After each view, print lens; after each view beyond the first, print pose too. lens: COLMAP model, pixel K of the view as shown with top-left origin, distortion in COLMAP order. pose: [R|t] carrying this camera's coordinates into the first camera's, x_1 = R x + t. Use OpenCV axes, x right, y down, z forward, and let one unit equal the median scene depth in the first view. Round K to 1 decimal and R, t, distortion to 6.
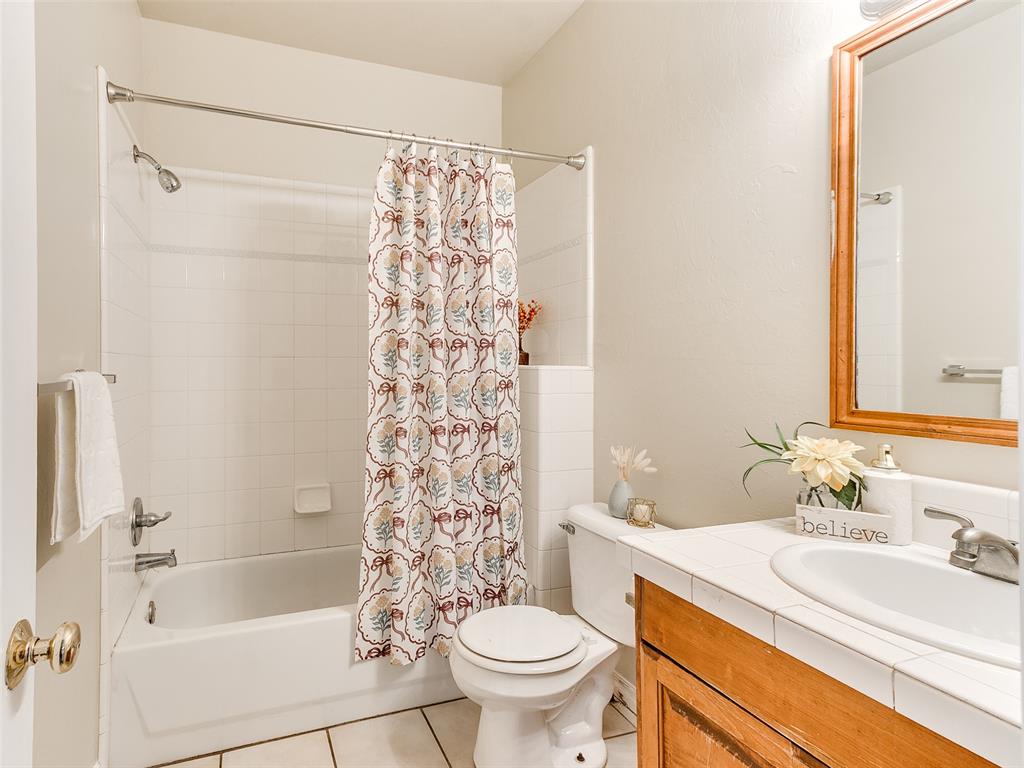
lens RADIAL K [[655.4, 0, 516.2], [0, 655.4, 371.6], [0, 0, 1]] dist [0.000806, 0.002021]
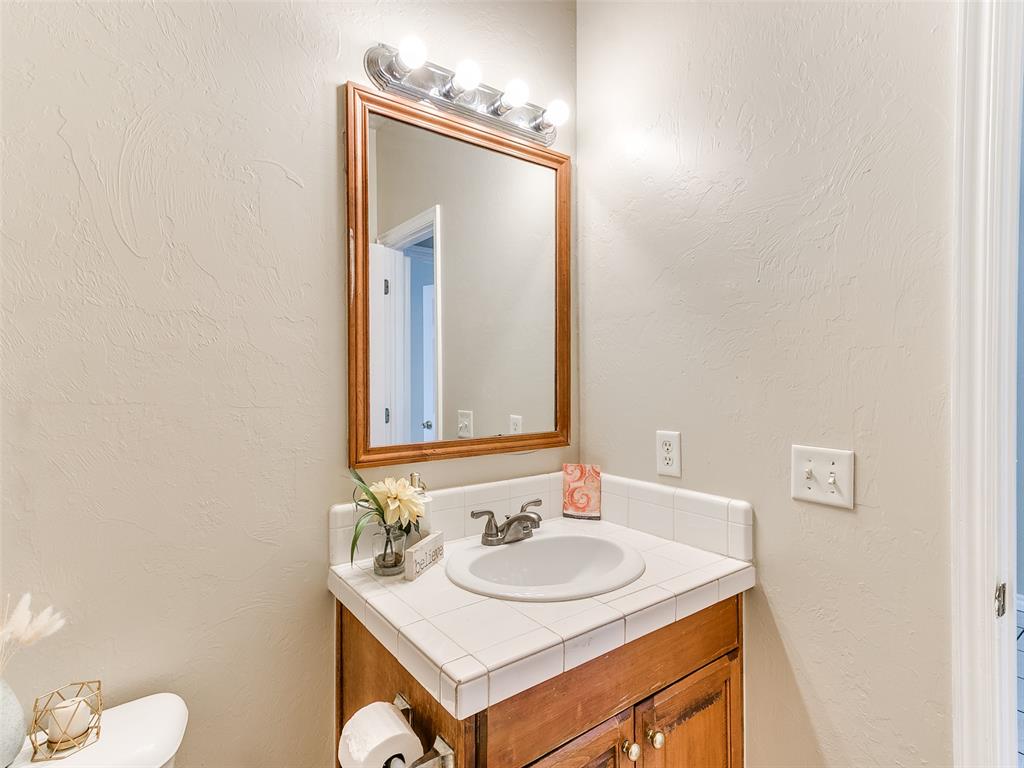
lens RADIAL K [[516.7, 0, 512.0], [0, 516.7, 384.0], [0, 0, 1]] dist [0.018835, -0.000274]
pose [[-0.215525, -0.010859, 0.976438, -0.433099], [0.004656, 0.999915, 0.012148, -0.067796], [-0.976487, 0.007164, -0.215456, 1.218009]]
